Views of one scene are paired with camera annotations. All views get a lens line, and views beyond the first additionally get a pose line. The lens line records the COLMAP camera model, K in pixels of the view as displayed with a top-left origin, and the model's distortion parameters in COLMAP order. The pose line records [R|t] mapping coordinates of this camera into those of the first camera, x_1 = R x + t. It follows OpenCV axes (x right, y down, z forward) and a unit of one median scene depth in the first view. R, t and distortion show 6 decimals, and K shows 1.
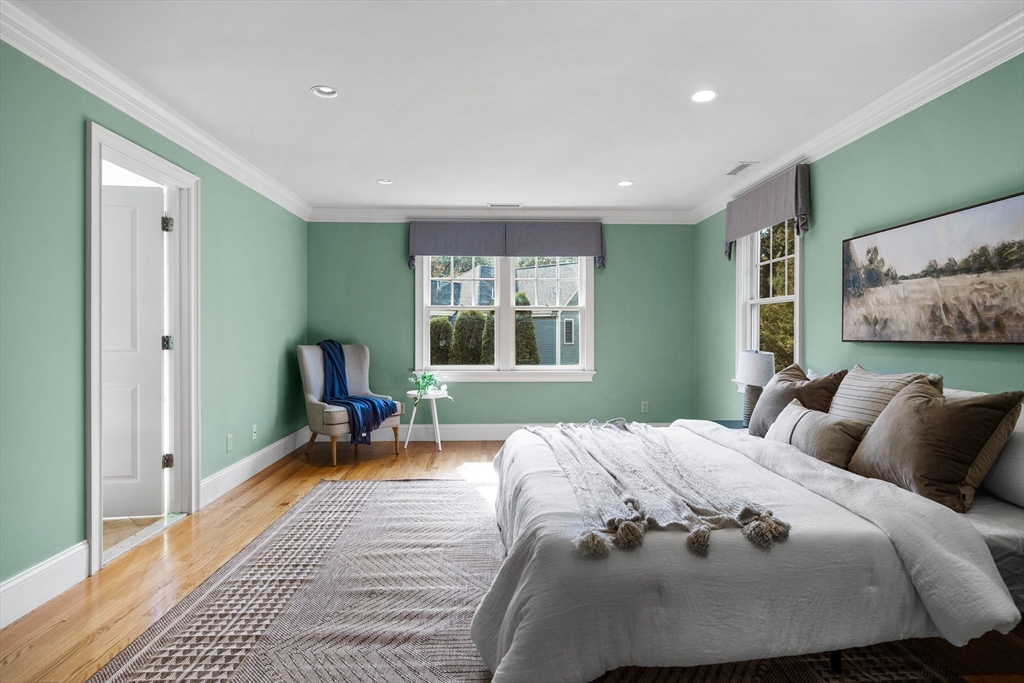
lens RADIAL K [[540.2, 0, 510.1], [0, 540.2, 333.9], [0, 0, 1]] dist [0.000115, -0.000233]
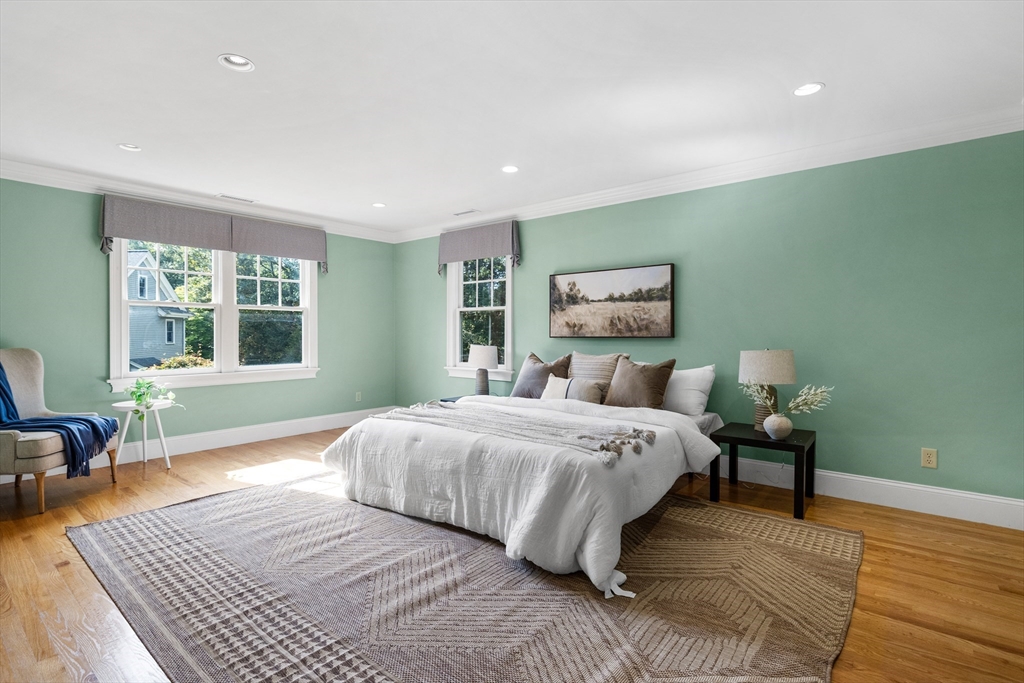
lens RADIAL K [[489.5, 0, 513.9], [0, 489.5, 333.0], [0, 0, 1]] dist [0.000337, 0.000164]
pose [[0.666312, -0.001625, 0.745671, -0.636657], [0.002373, 0.999997, 0.000059, 0.000752], [-0.745669, 0.001731, 0.666314, 0.118301]]
